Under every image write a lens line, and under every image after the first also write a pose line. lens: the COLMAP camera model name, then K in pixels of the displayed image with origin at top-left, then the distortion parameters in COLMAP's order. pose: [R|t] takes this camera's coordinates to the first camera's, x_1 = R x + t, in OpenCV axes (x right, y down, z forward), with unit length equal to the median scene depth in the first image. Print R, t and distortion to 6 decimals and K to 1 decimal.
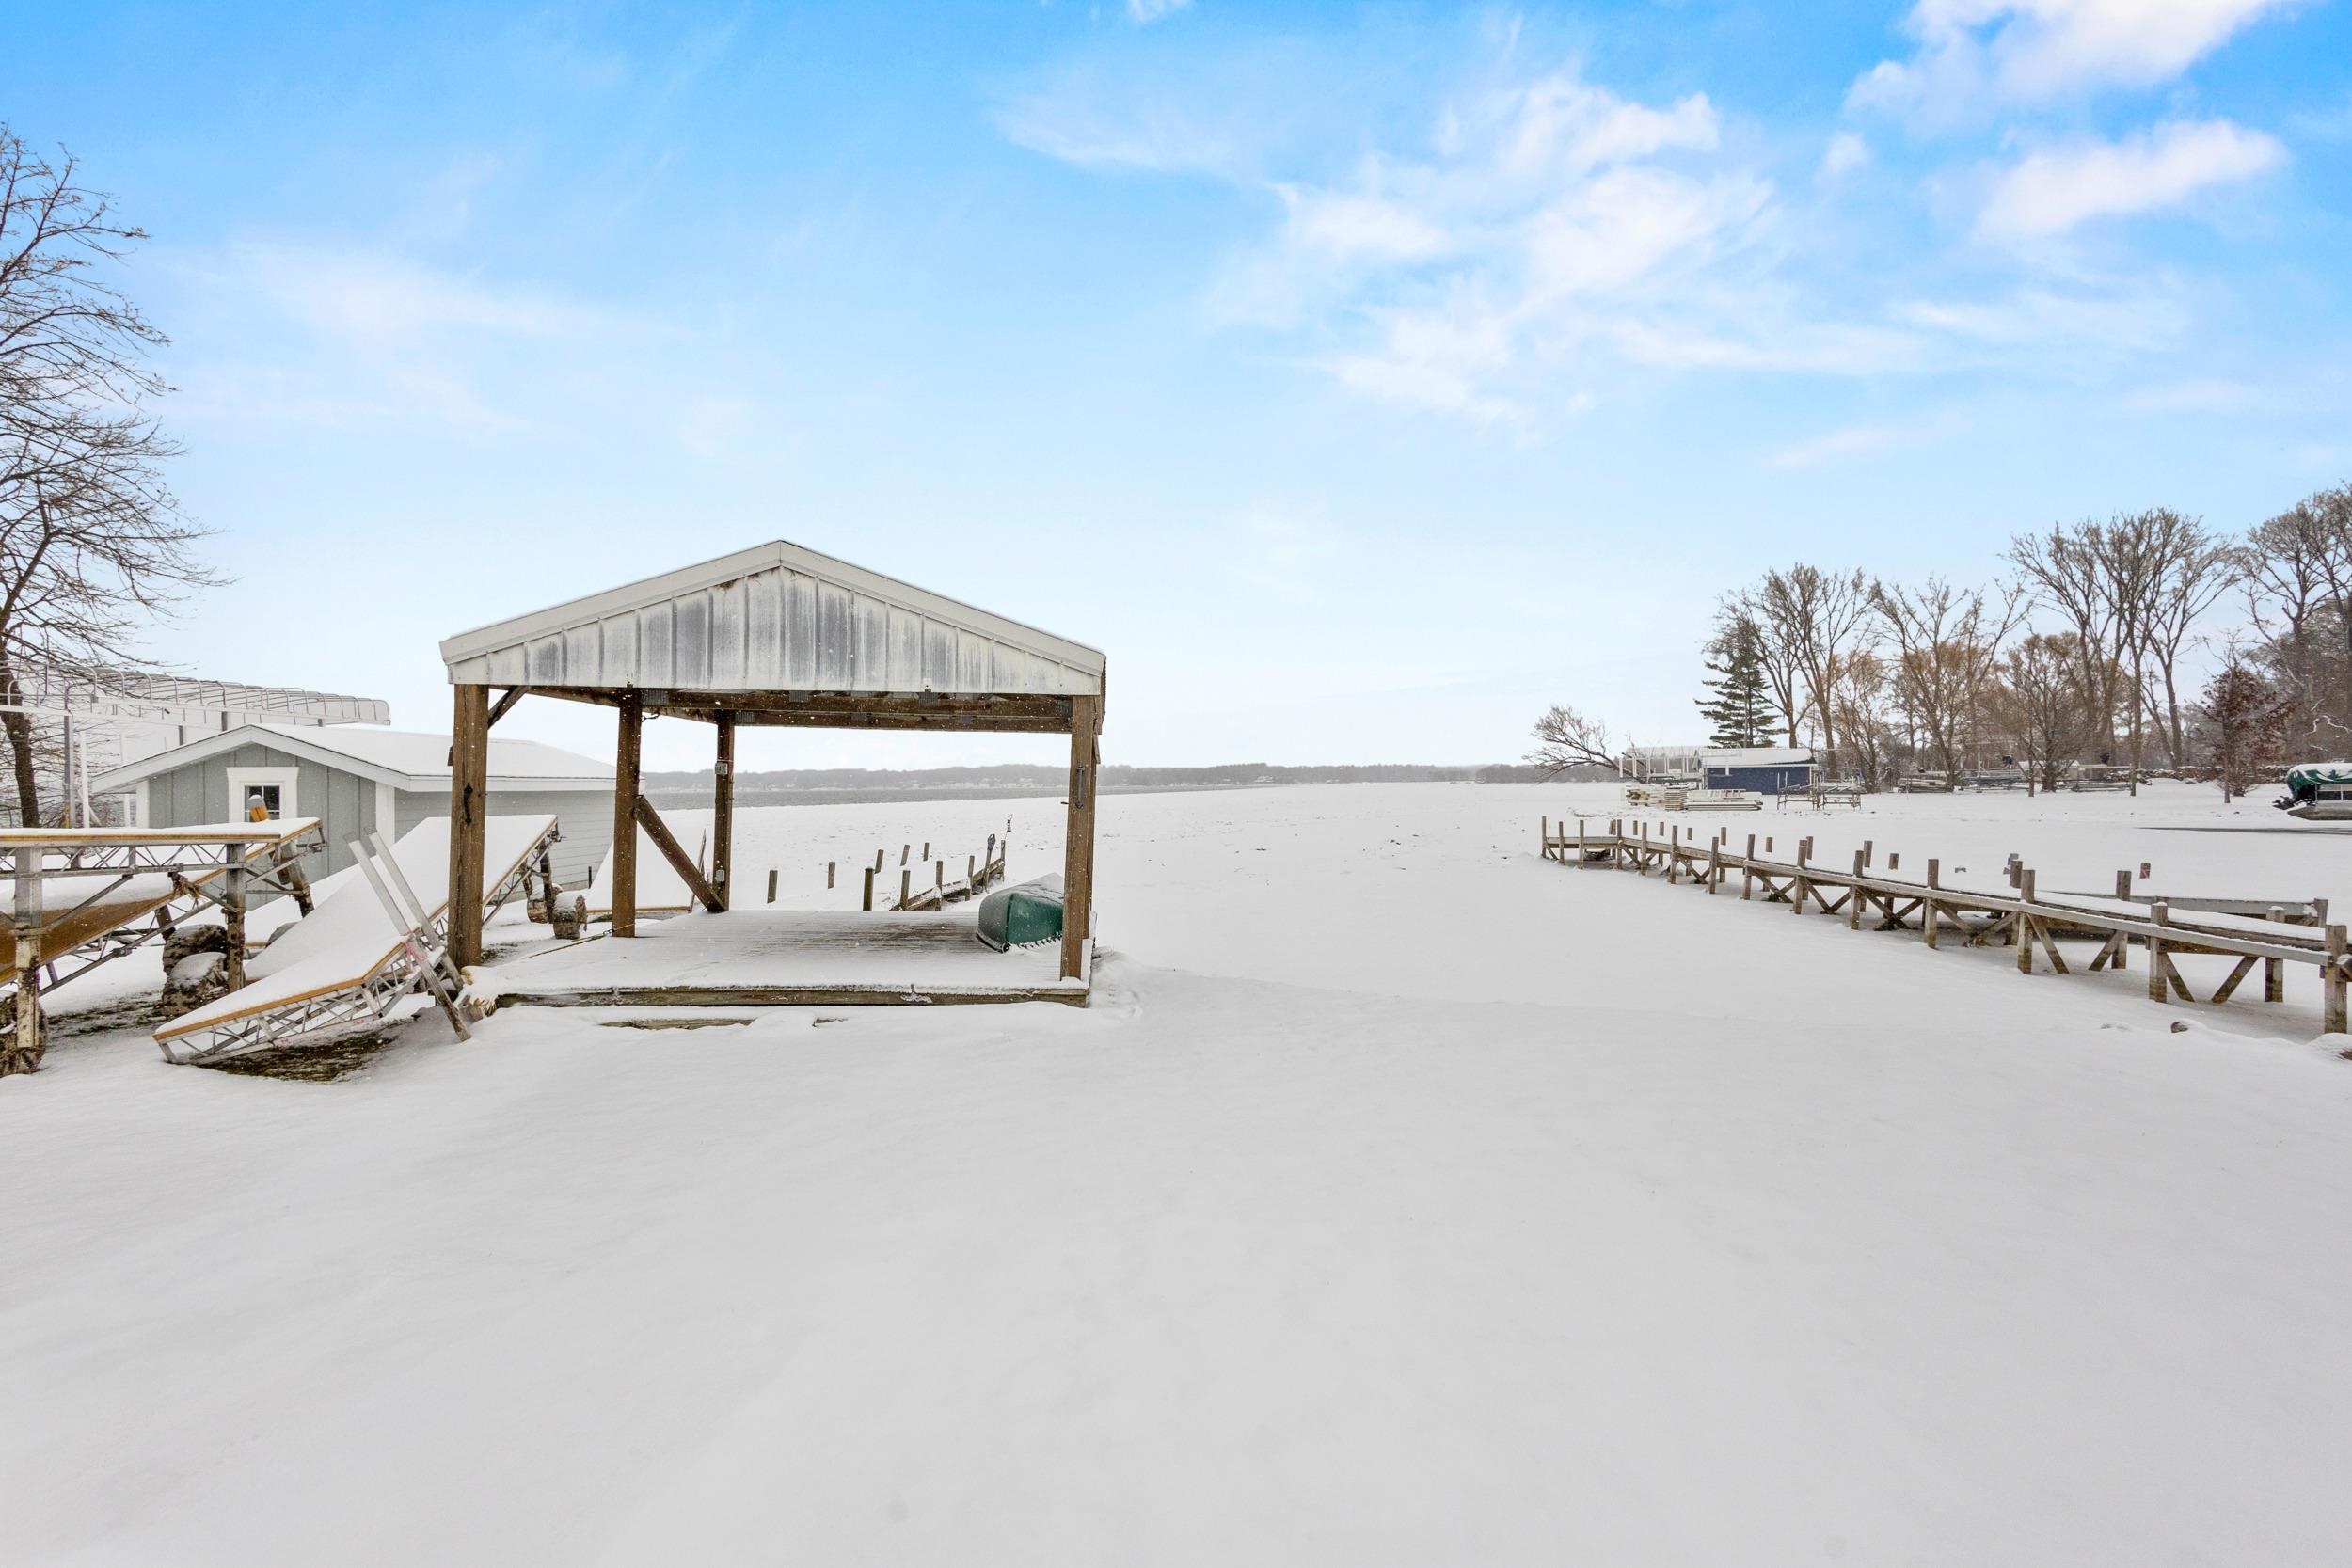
lens RADIAL K [[1087.5, 0, 1176.0], [0, 1087.5, 784.0], [0, 0, 1]] dist [0.002570, 0.000481]
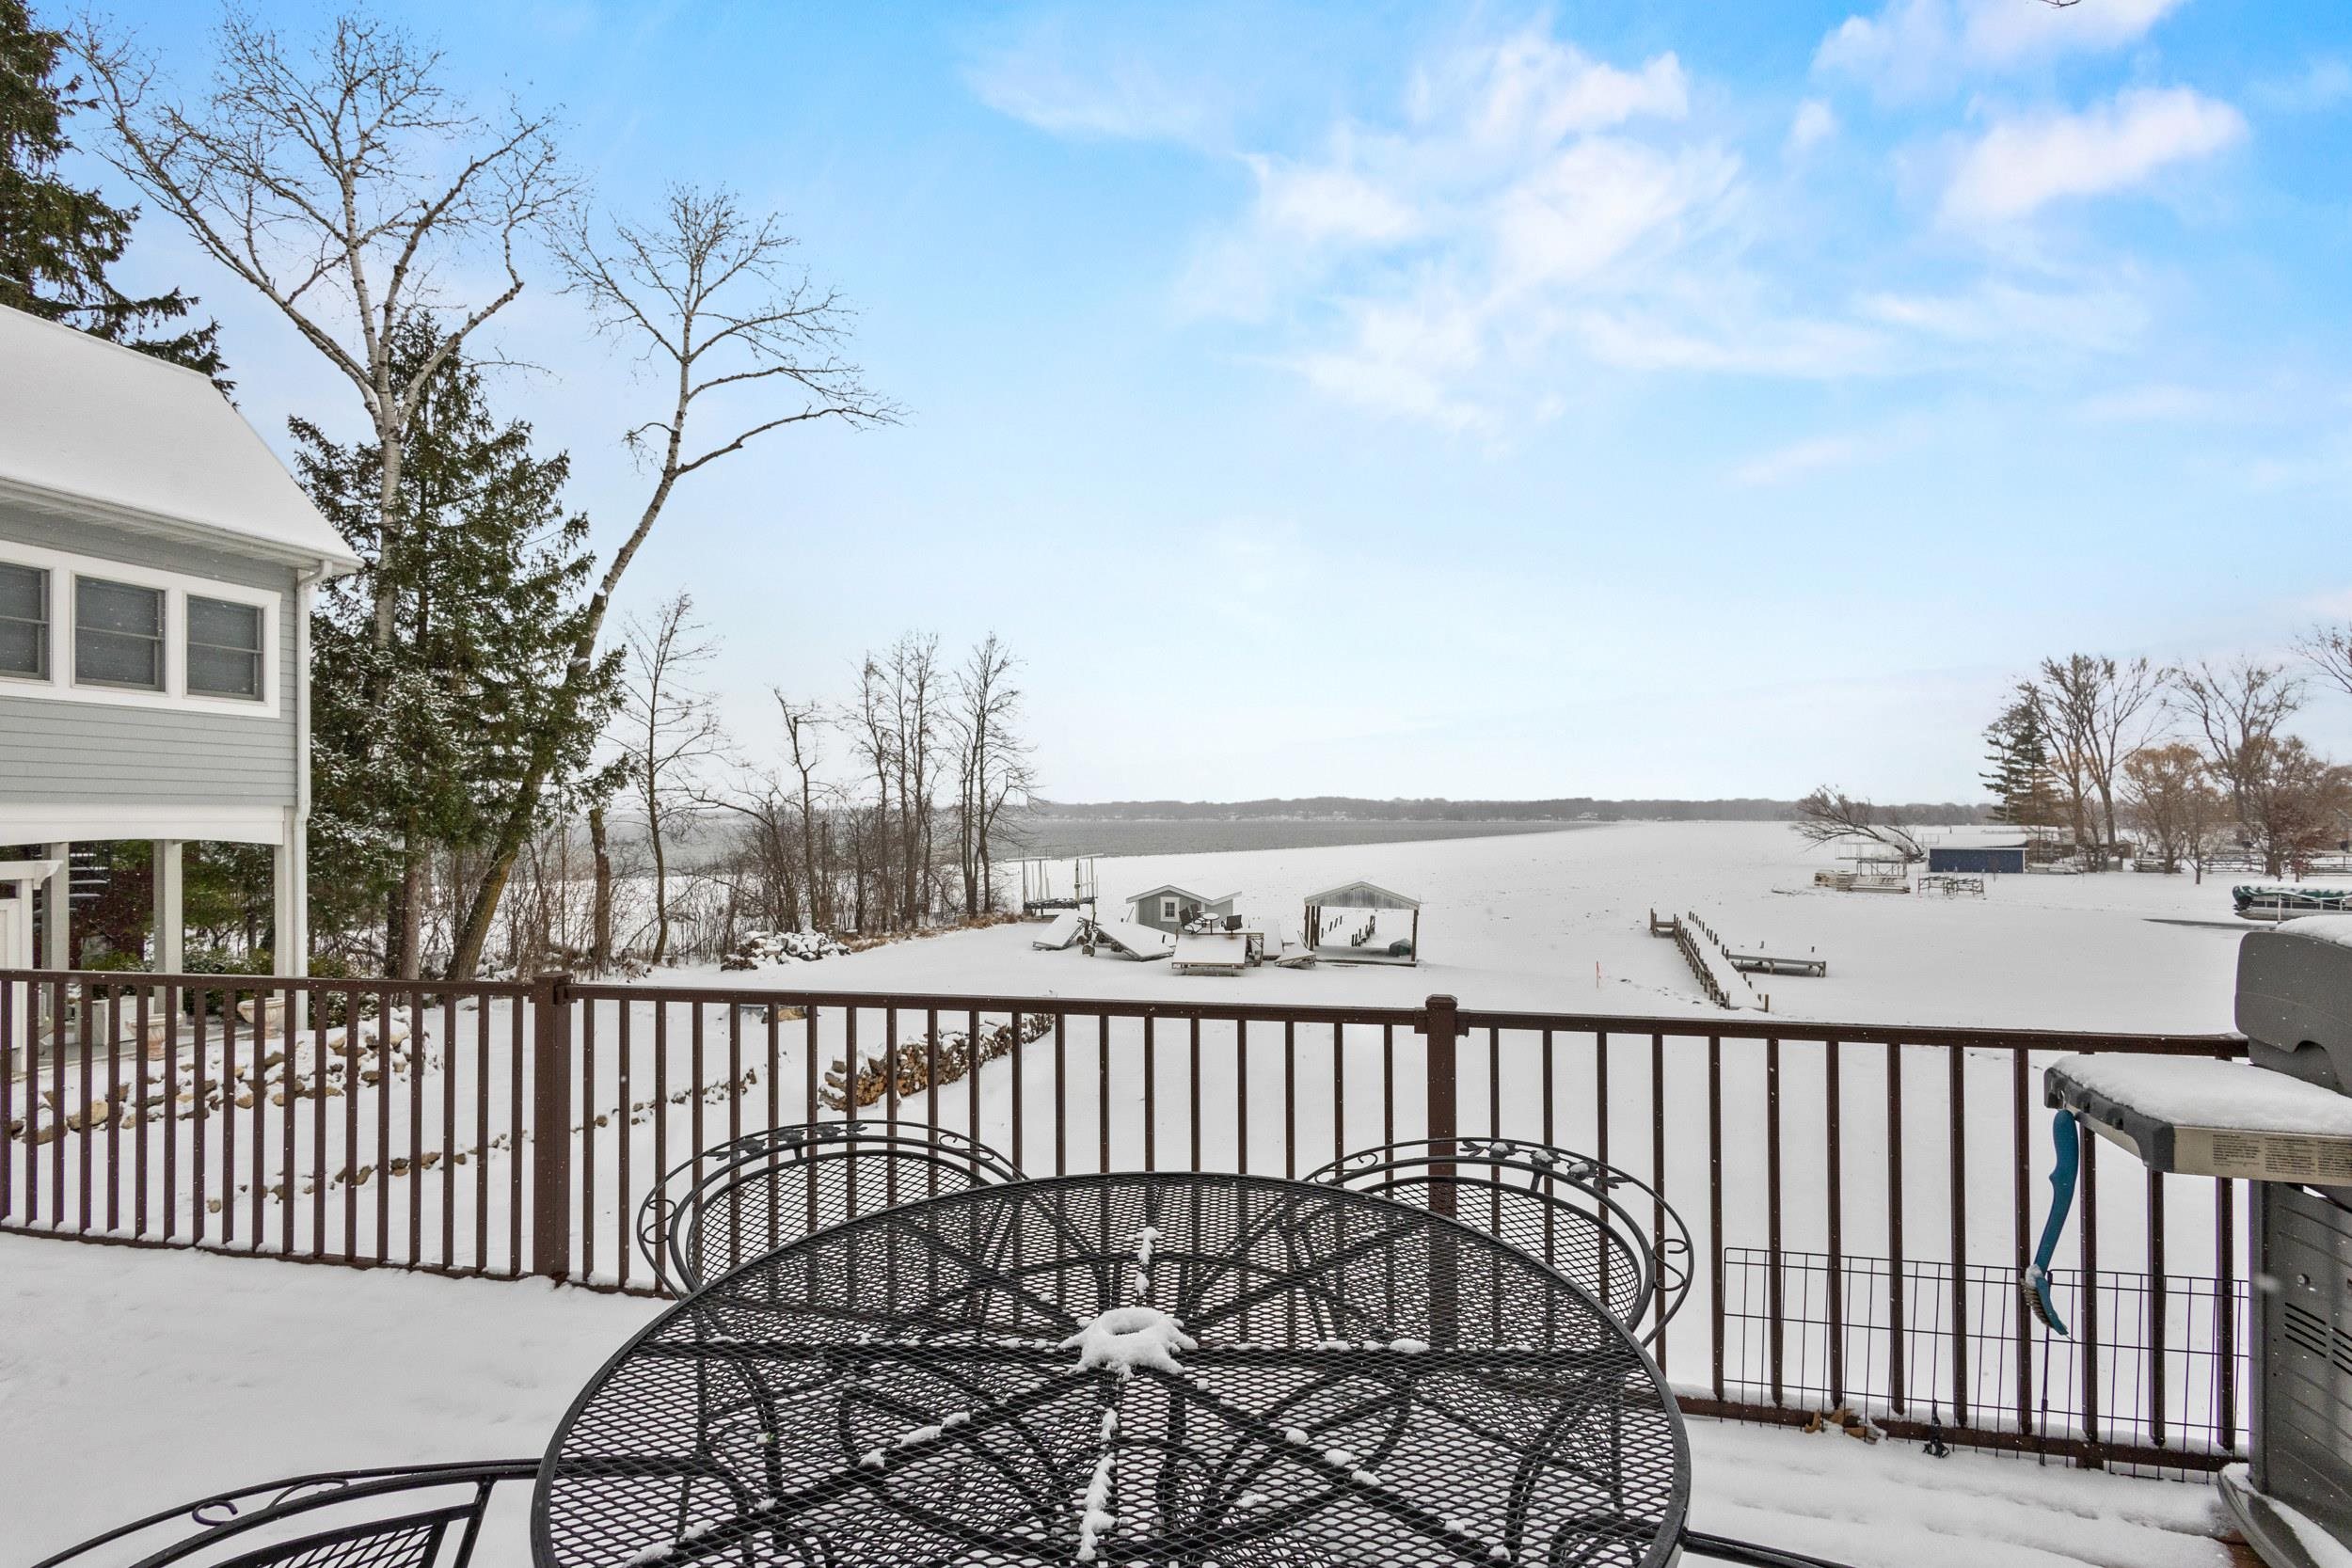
lens RADIAL K [[1087.5, 0, 1176.0], [0, 1087.5, 784.0], [0, 0, 1]] dist [0.002570, 0.000481]
pose [[0.959584, -0.001753, -0.281418, 0.296318], [-0.006264, 0.999600, -0.027586, -0.554829], [0.281353, 0.028234, 0.959189, -4.595726]]
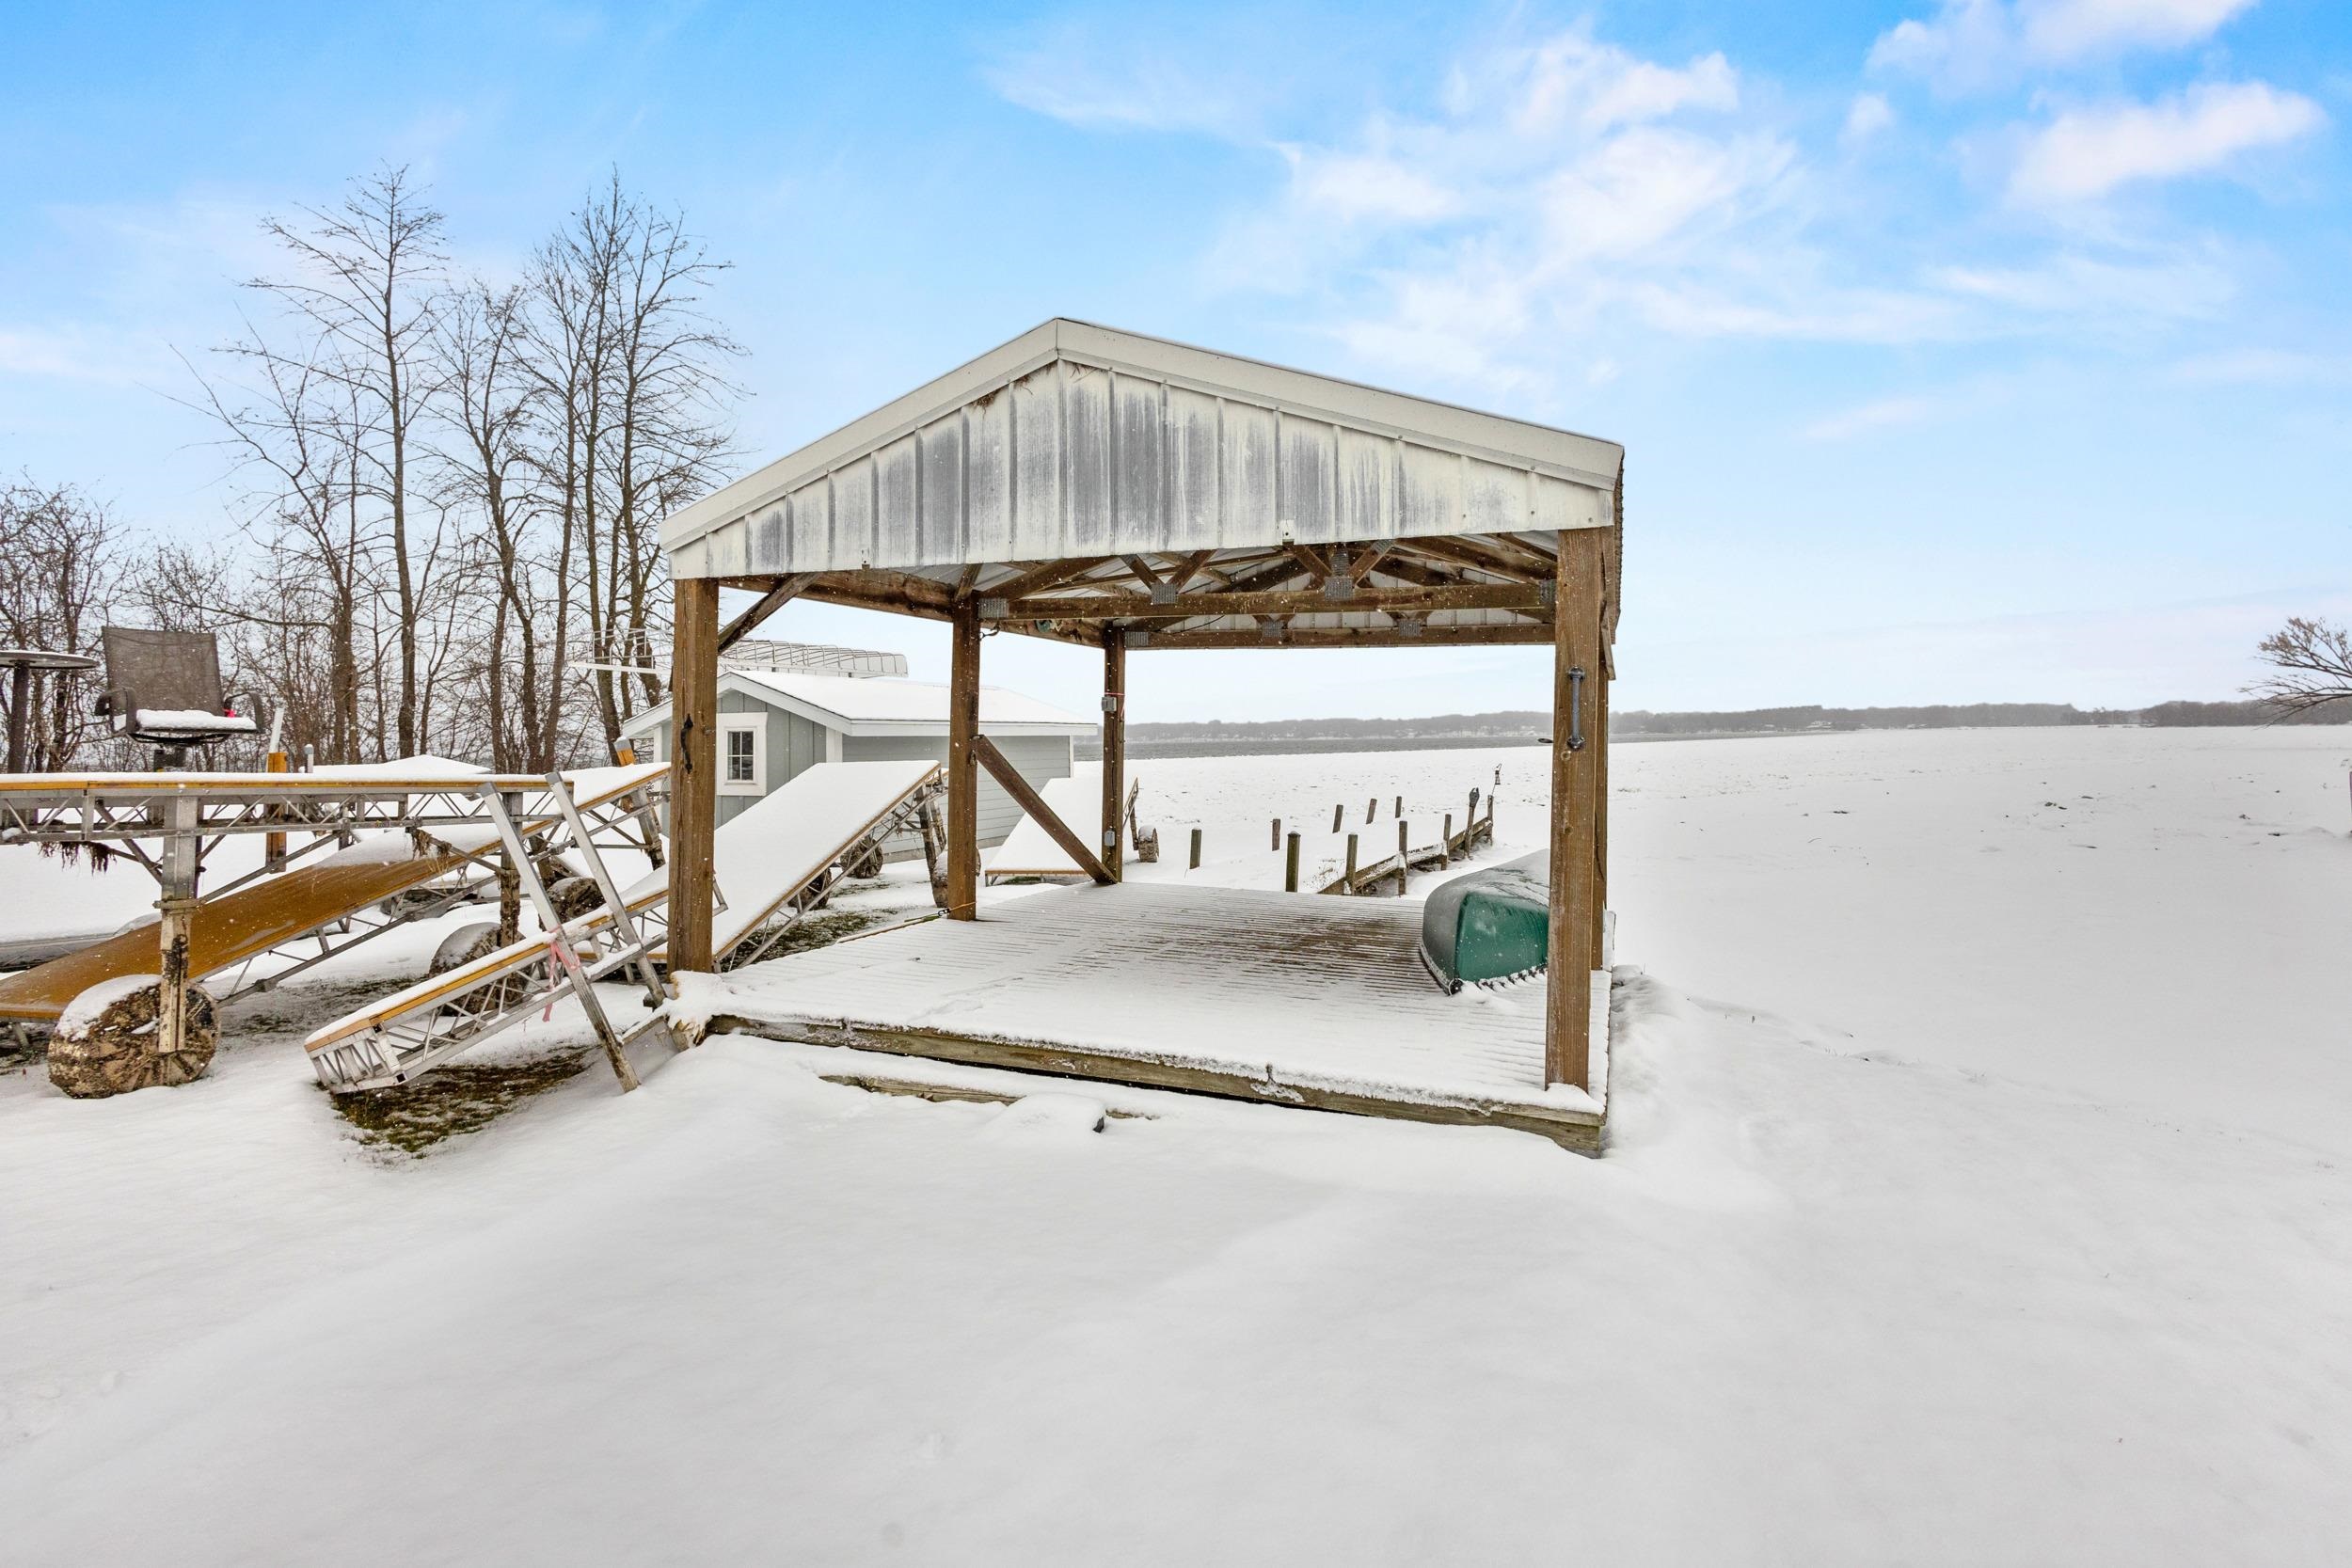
lens RADIAL K [[1113.8, 0, 1182.0], [0, 1113.8, 670.1], [0, 0, 1]] dist [0.003087, 0.000424]
pose [[0.905727, -0.029823, -0.422811, -0.034223], [0.006054, 0.998330, -0.057447, 0.013528], [0.423818, 0.049472, 0.904395, 0.448097]]
